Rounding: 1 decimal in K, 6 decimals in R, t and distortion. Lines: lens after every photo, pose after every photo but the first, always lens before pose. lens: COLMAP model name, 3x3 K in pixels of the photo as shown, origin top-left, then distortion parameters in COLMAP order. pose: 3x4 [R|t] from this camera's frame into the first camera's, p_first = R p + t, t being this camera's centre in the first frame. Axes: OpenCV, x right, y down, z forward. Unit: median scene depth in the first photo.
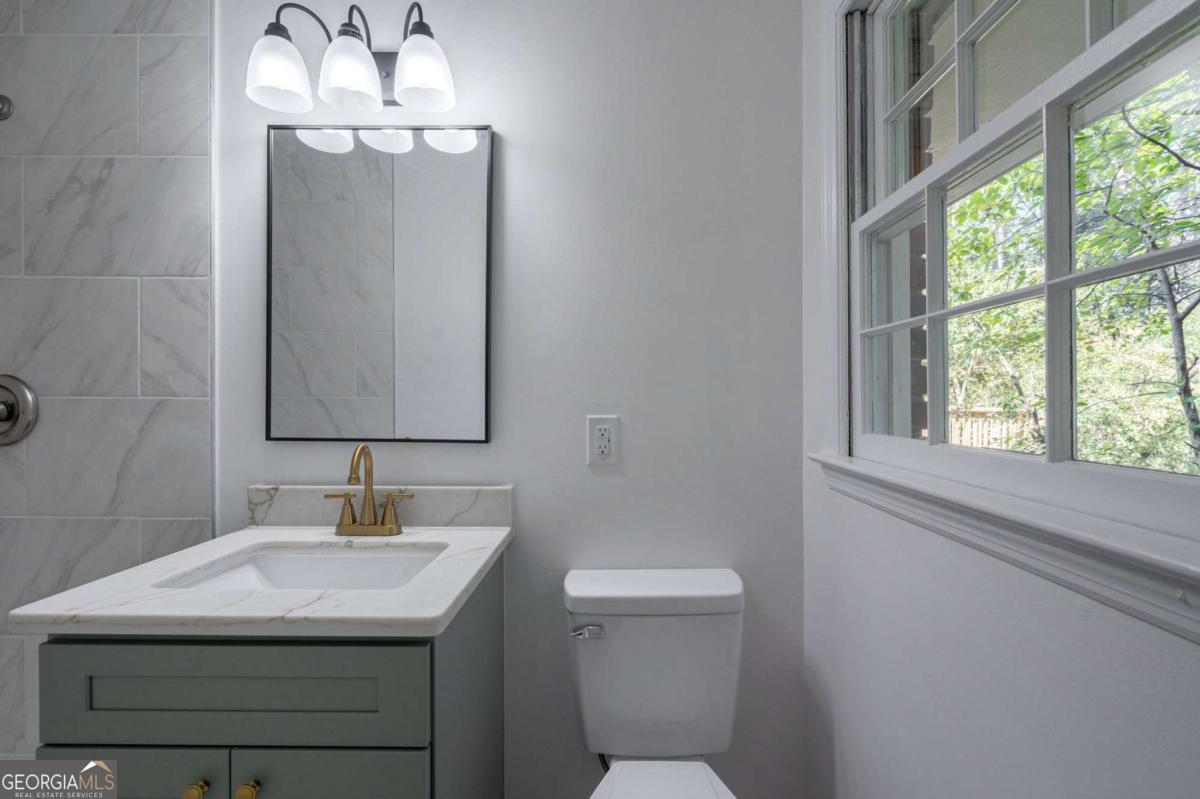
lens RADIAL K [[557.3, 0, 604.1], [0, 557.3, 402.6], [0, 0, 1]] dist [0.000005, 0.000949]
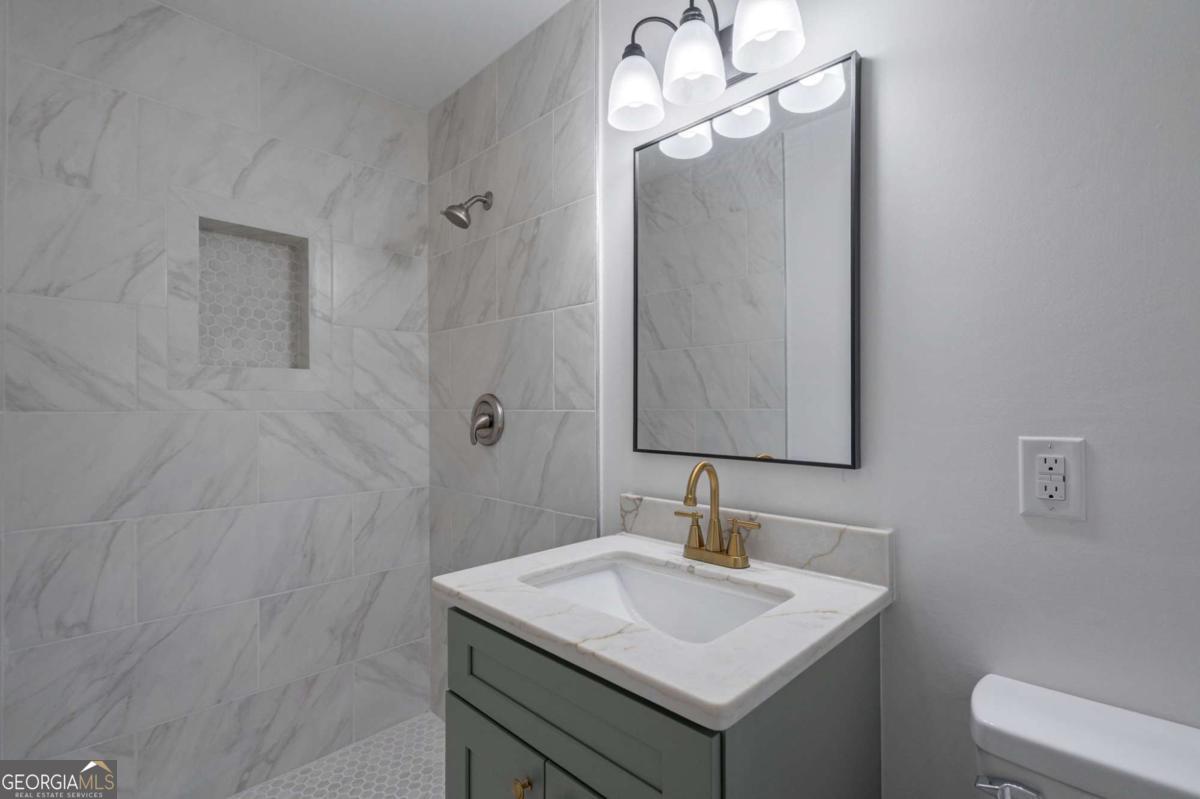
lens RADIAL K [[557.3, 0, 592.3], [0, 557.3, 405.1], [0, 0, 1]] dist [0.000005, 0.000949]
pose [[0.723752, -0.009798, -0.689990, 0.054788], [-0.001278, 0.999878, -0.015538, -0.001766], [0.690059, 0.012127, 0.723652, 0.201510]]
